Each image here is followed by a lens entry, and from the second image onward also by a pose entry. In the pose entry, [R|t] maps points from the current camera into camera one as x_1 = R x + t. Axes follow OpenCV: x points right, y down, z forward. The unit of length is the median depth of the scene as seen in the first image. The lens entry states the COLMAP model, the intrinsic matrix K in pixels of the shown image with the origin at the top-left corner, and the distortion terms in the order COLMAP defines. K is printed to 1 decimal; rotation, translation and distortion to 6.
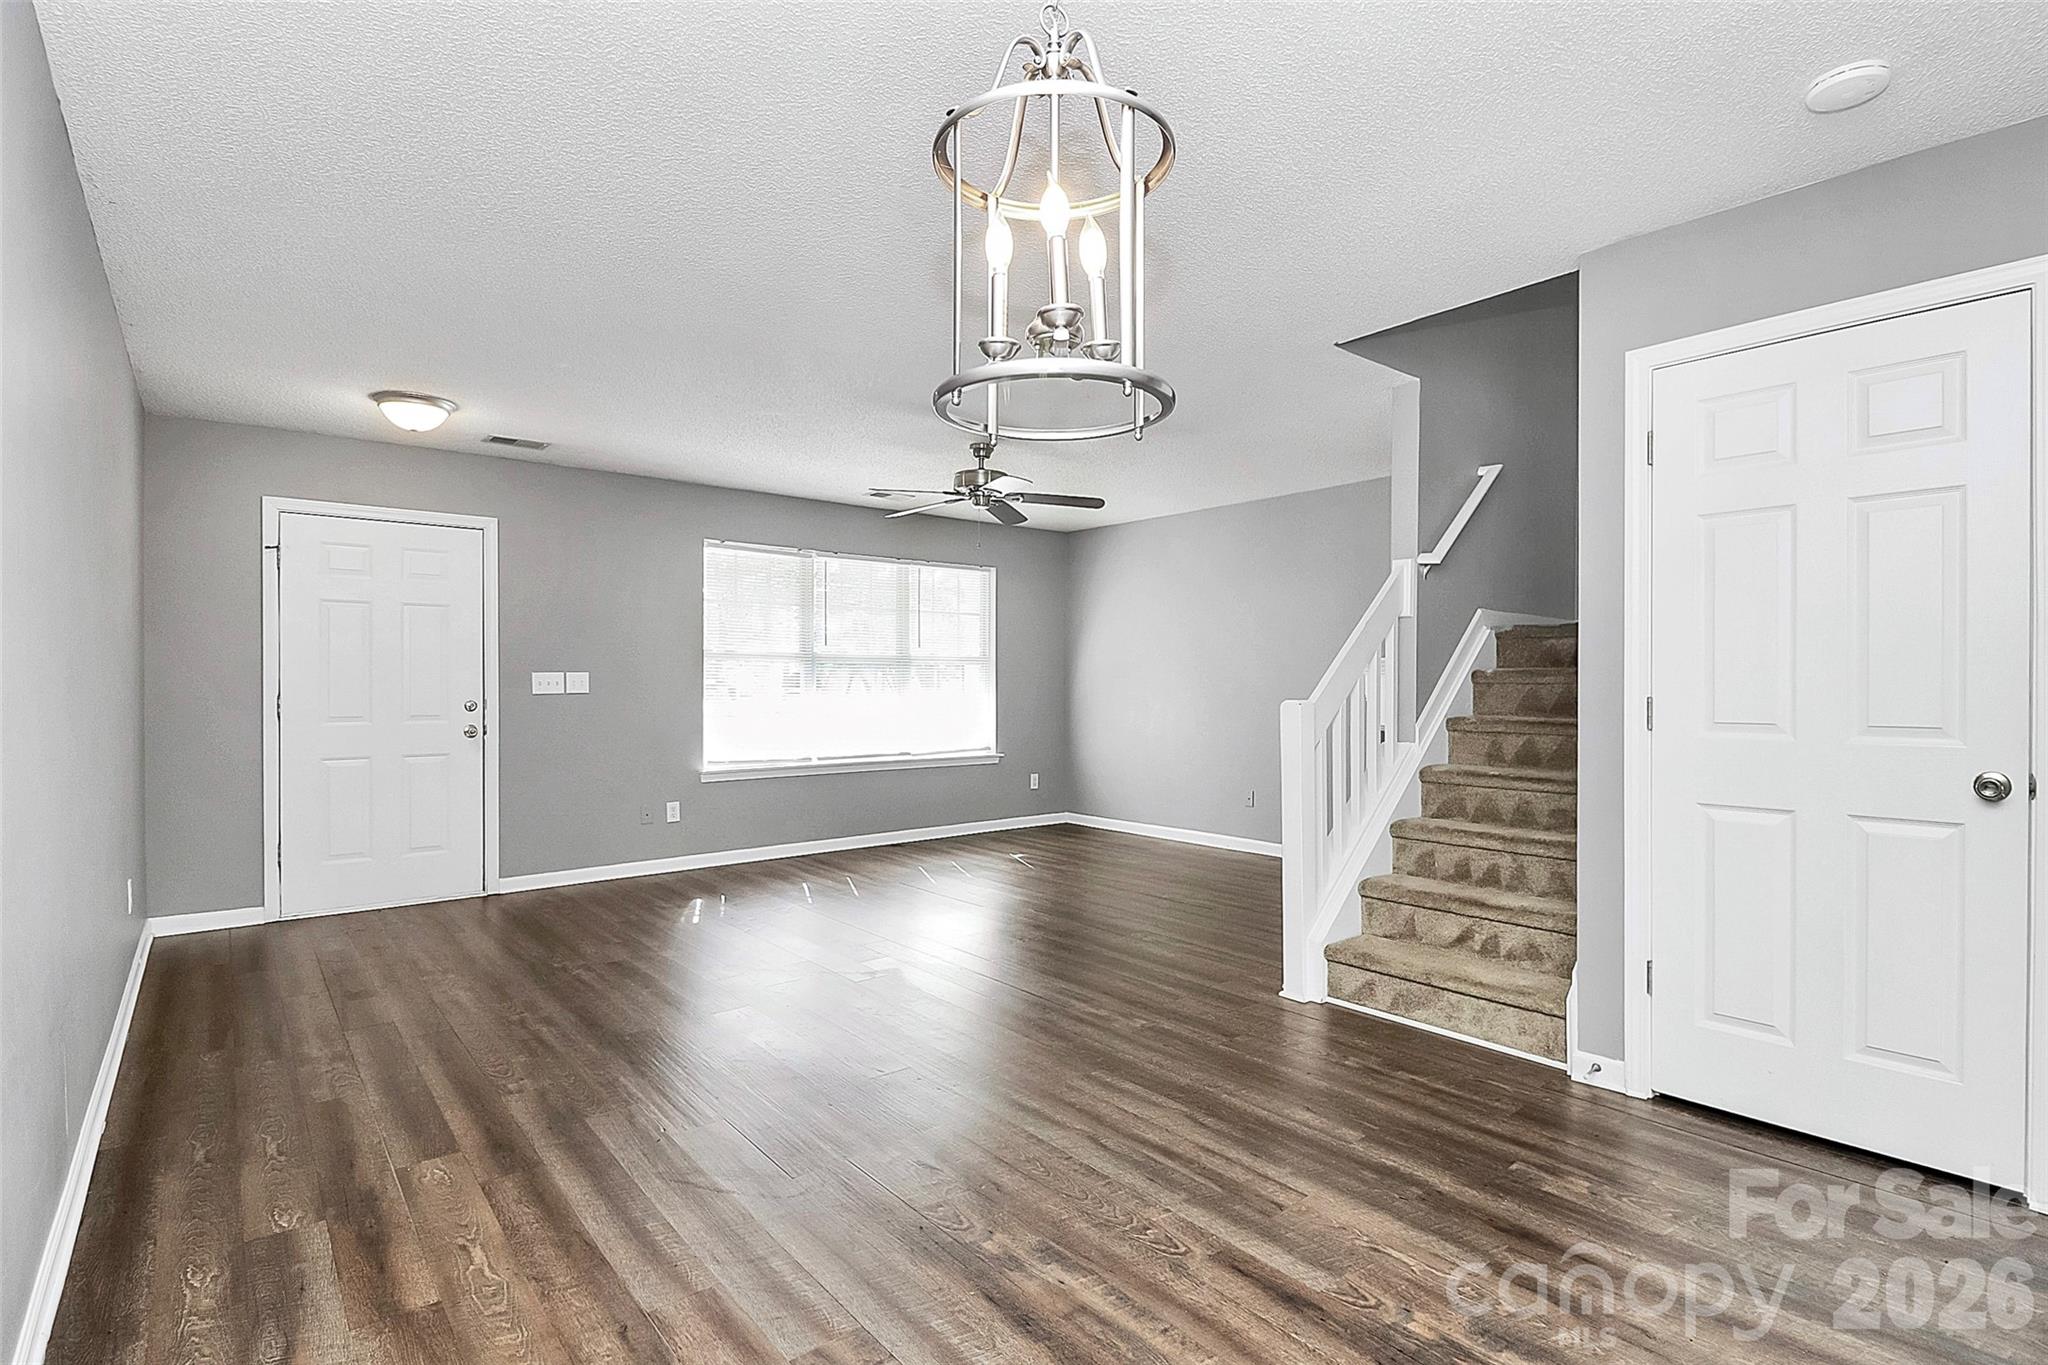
lens RADIAL K [[968.9, 0, 1012.9], [0, 968.9, 675.7], [0, 0, 1]] dist [-0.003244, -0.000849]
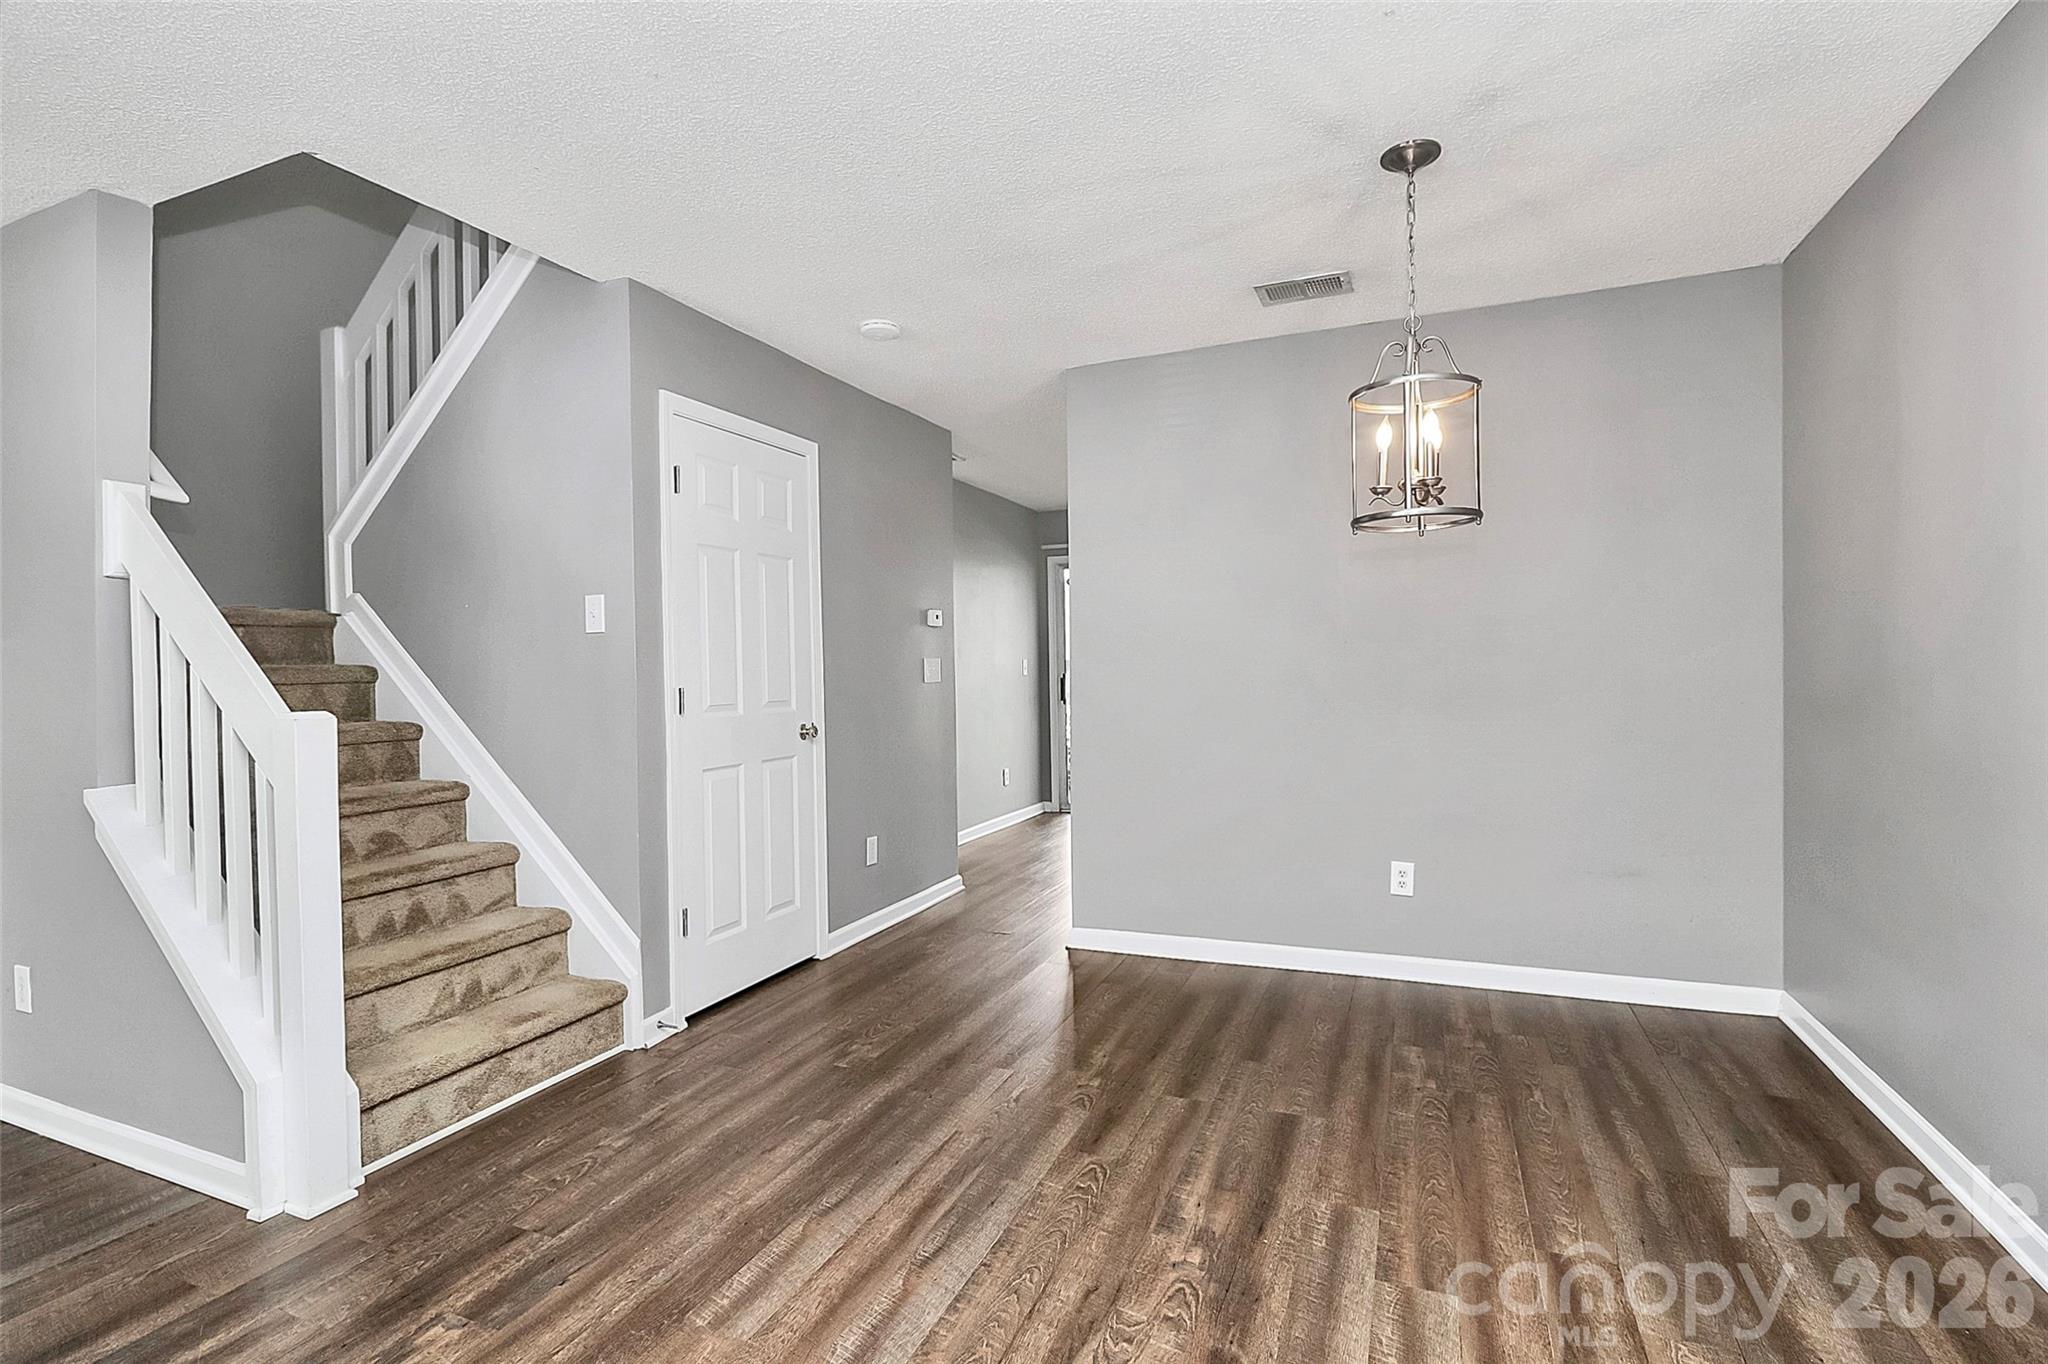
lens RADIAL K [[968.9, 0, 1012.9], [0, 968.9, 675.2], [0, 0, 1]] dist [-0.003244, -0.000849]
pose [[-0.467675, 0.000928, 0.883900, -0.678524], [0.010075, 0.999940, 0.004281, 0.003678], [-0.883843, 0.010908, -0.467656, 1.376732]]
